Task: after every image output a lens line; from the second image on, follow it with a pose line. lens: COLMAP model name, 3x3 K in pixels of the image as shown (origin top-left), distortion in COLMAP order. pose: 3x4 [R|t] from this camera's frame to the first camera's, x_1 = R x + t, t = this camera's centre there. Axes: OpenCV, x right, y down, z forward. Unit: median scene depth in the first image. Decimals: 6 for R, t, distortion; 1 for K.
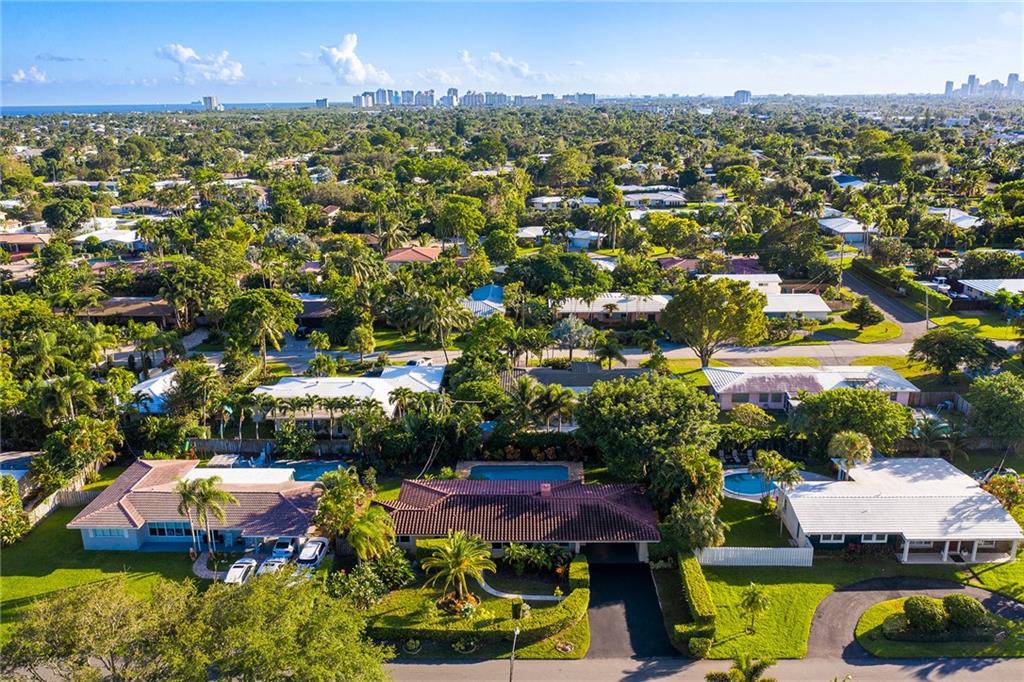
lens RADIAL K [[810.2, 0, 512.0], [0, 810.2, 341.0], [0, 0, 1]] dist [-0.002698, 0.000078]
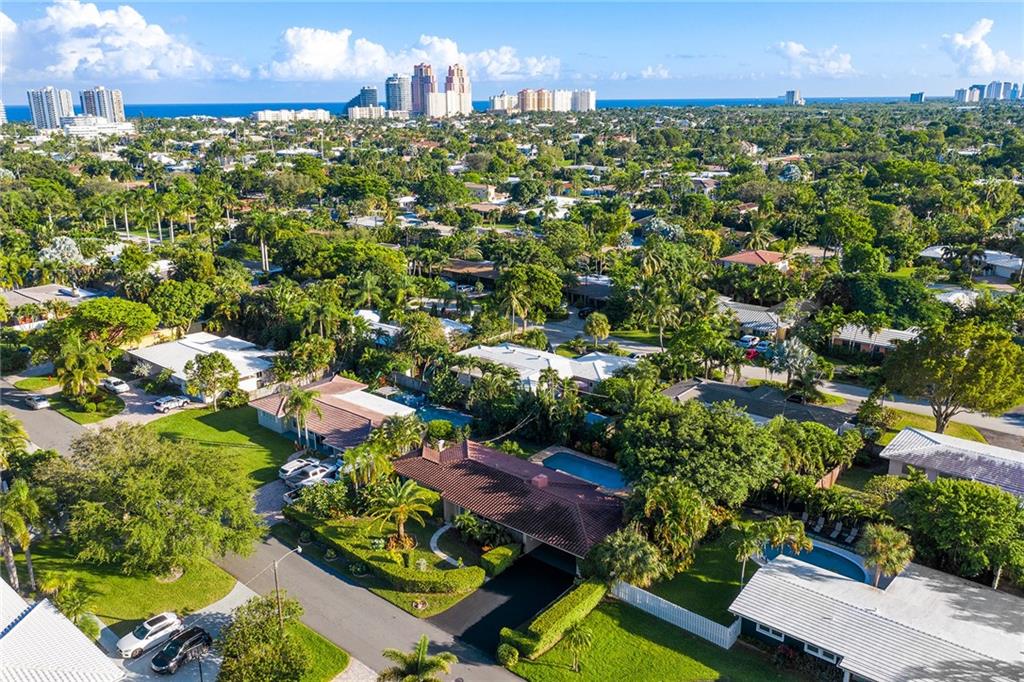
lens RADIAL K [[810.2, 0, 512.0], [0, 810.2, 341.0], [0, 0, 1]] dist [-0.002698, 0.000078]
pose [[0.768036, 0.186146, -0.612756, 0.211463], [-0.181524, 0.980860, 0.070447, -0.019581], [0.614141, 0.057124, 0.787126, 0.053998]]
